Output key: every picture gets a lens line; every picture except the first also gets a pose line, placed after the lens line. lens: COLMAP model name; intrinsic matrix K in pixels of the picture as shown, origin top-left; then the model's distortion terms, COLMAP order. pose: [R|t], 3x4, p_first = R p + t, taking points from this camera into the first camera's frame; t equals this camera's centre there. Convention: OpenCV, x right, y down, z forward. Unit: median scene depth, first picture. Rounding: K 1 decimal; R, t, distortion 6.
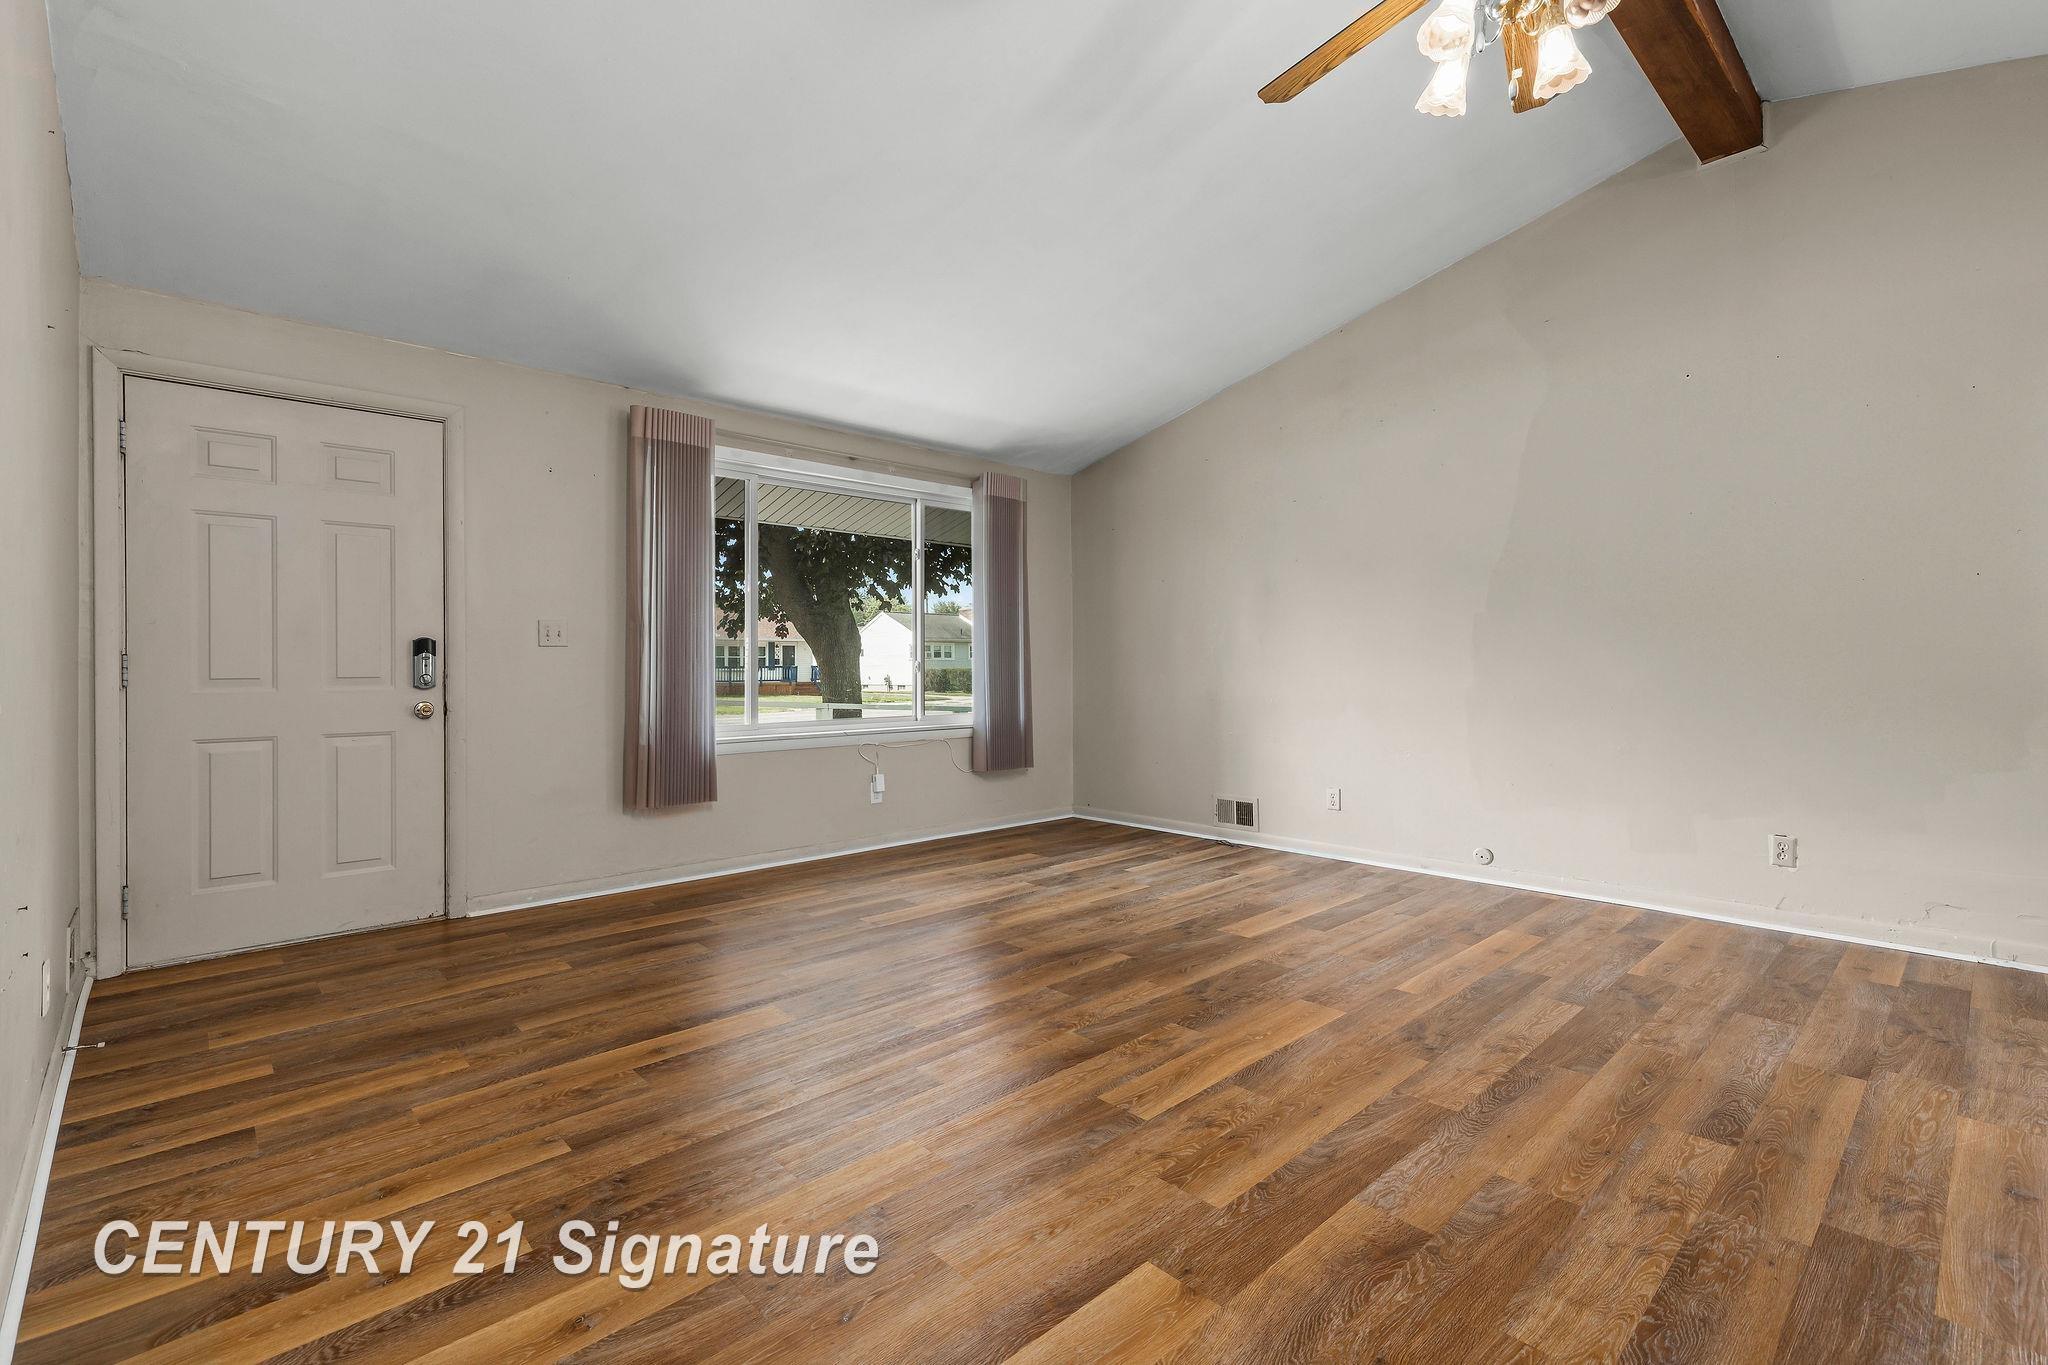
lens RADIAL K [[876.8, 0, 1012.5], [0, 876.8, 673.7], [0, 0, 1]] dist [0.004611, -0.001495]
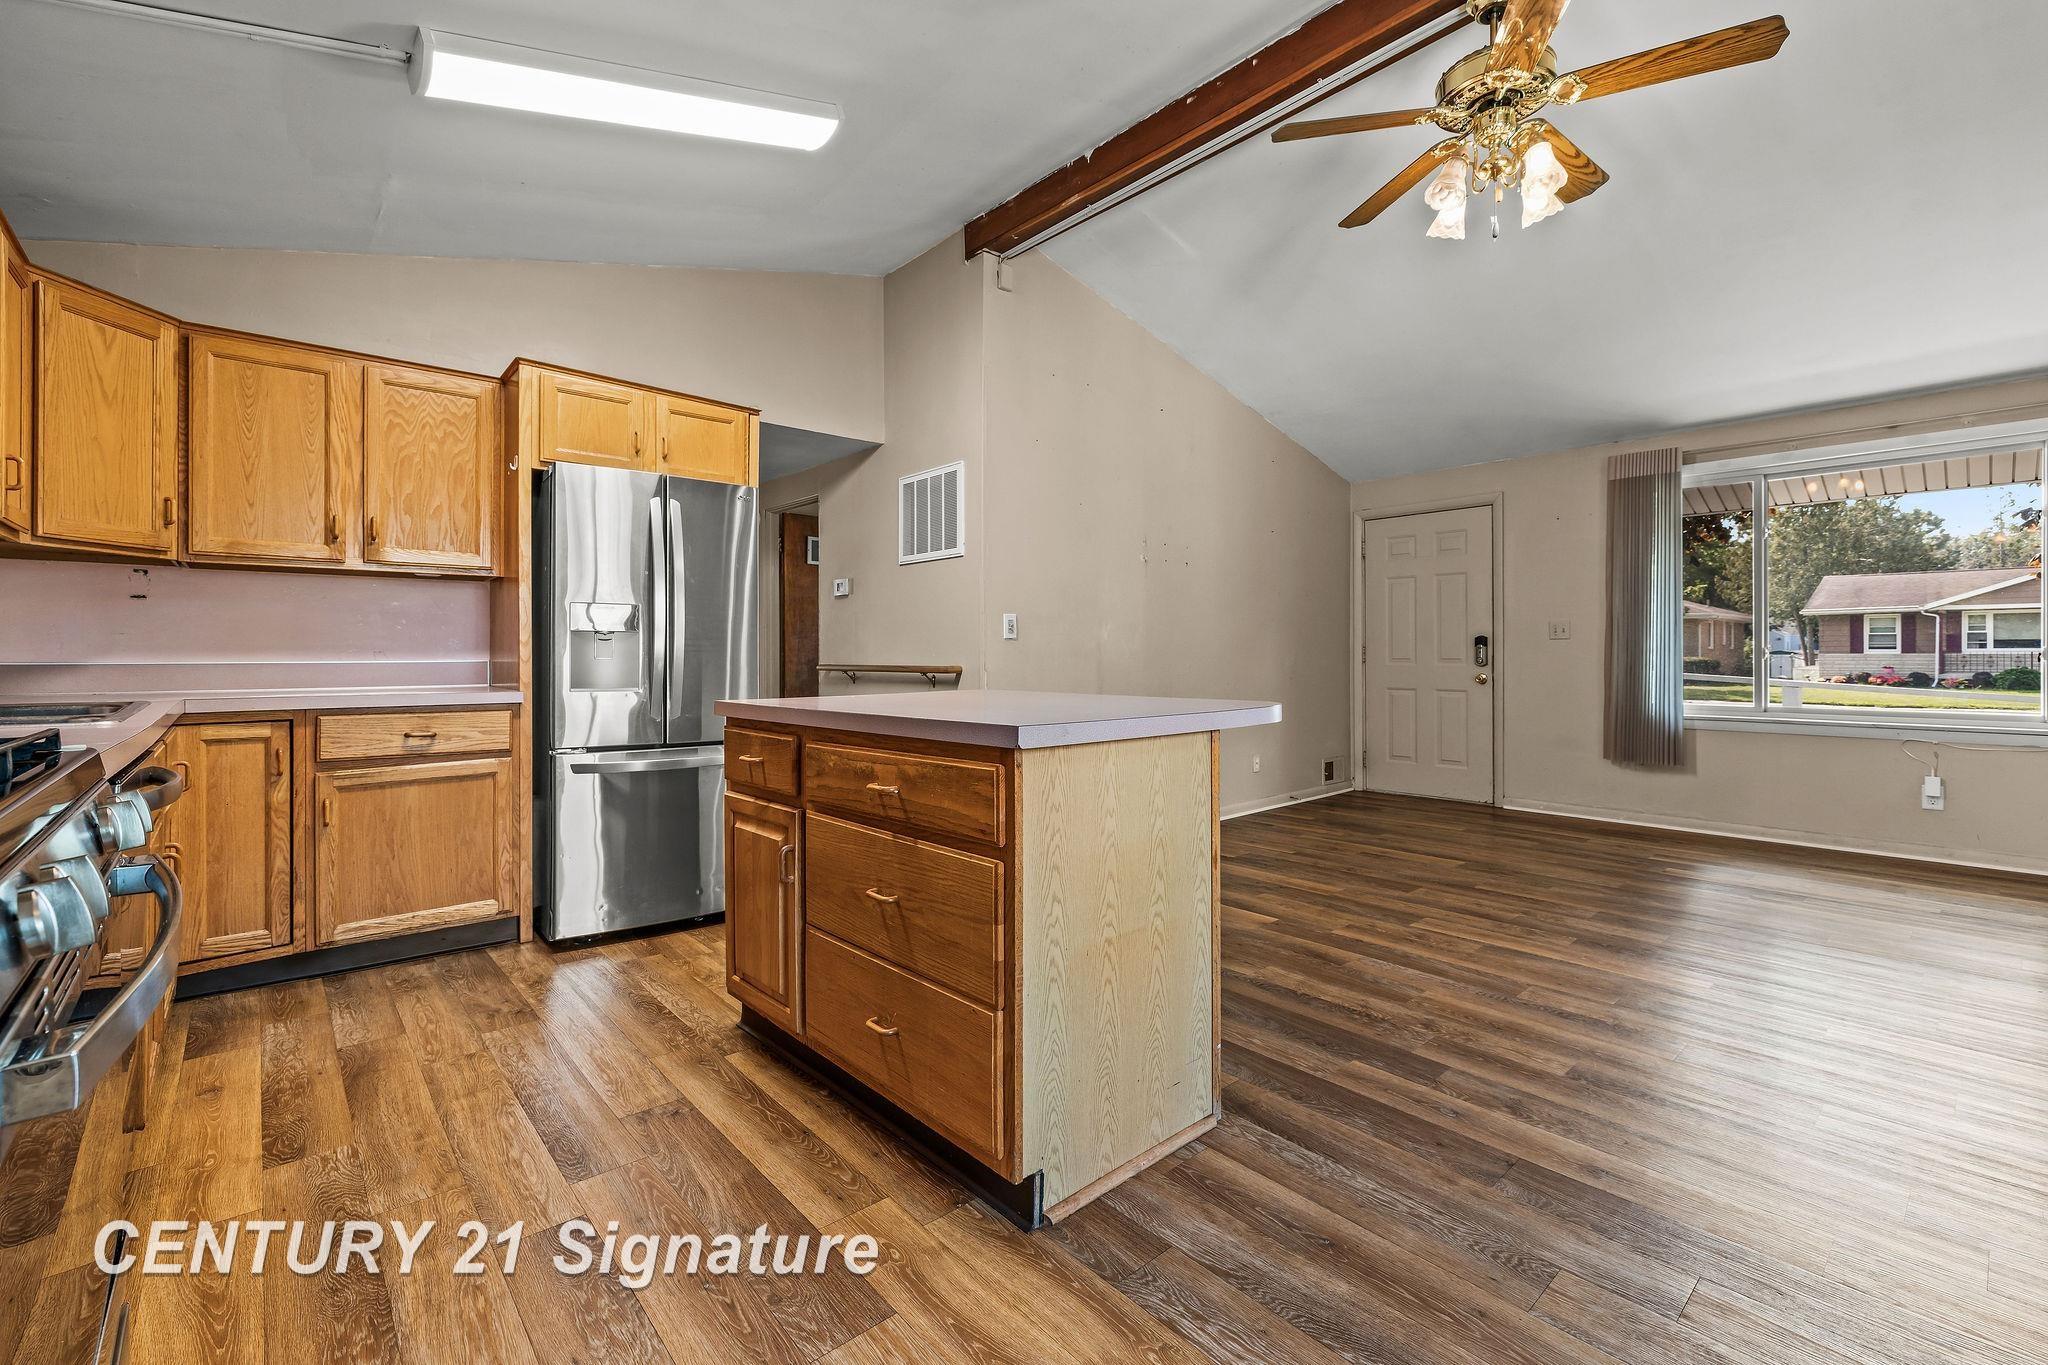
lens RADIAL K [[876.8, 0, 1038.8], [0, 876.8, 652.8], [0, 0, 1]] dist [0.004611, -0.001495]
pose [[-0.005674, 0.004220, -0.999975, 1.577398], [-0.004890, 0.999979, 0.004248, -0.016772], [0.999972, 0.004914, -0.005653, 0.249750]]
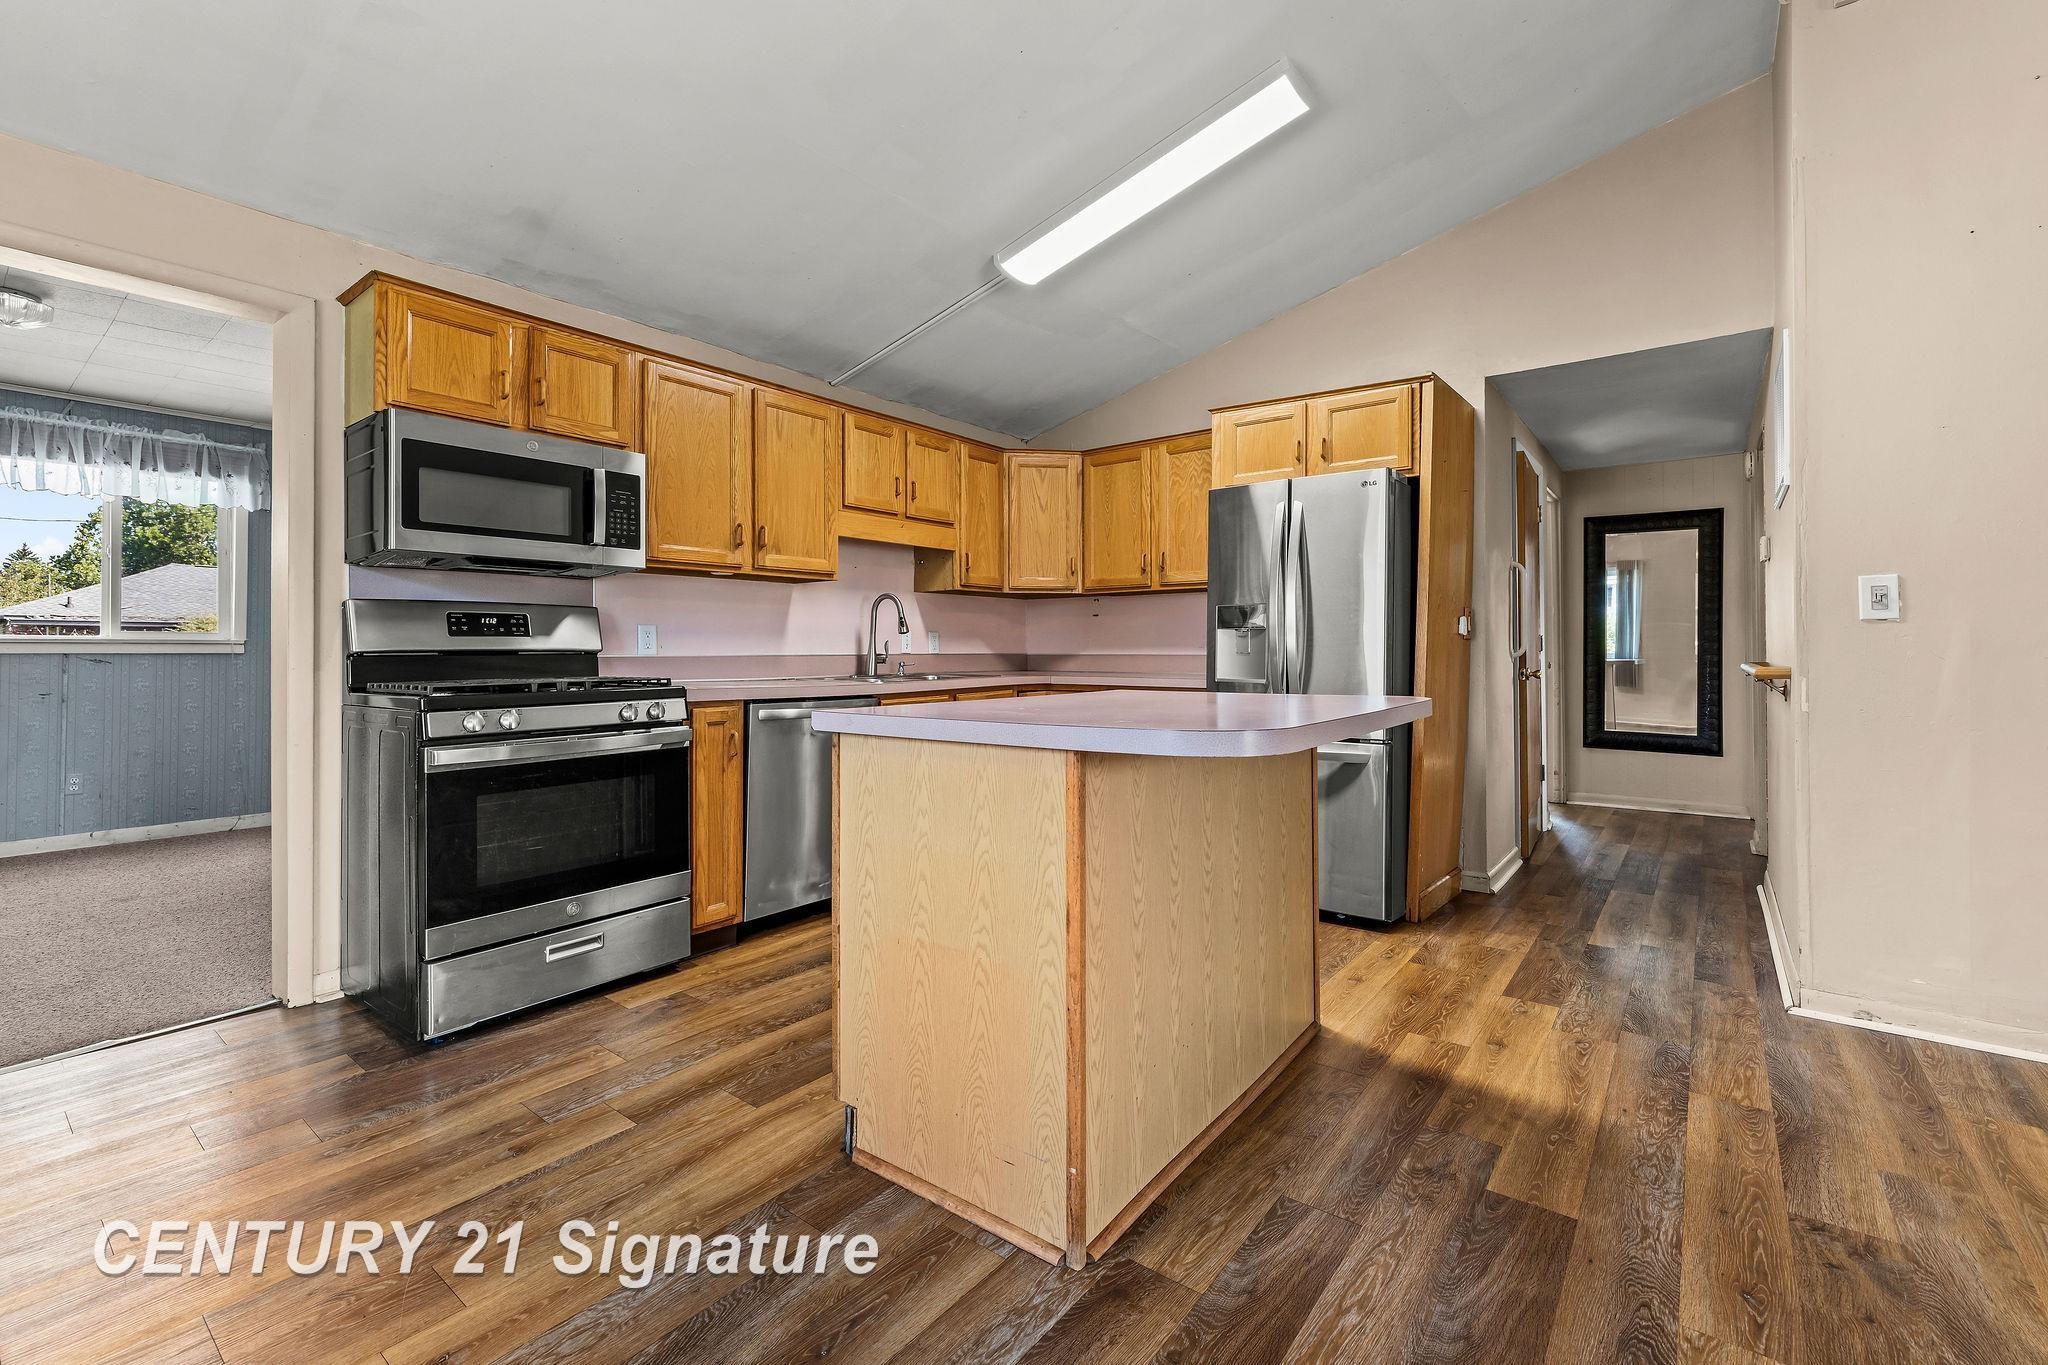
lens RADIAL K [[876.8, 0, 999.6], [0, 876.8, 641.3], [0, 0, 1]] dist [0.004611, -0.001495]
pose [[-0.985653, 0.007826, -0.168602, 0.896975], [0.008436, 0.999960, -0.002898, -0.018169], [0.168573, -0.004279, -0.985680, 1.033353]]
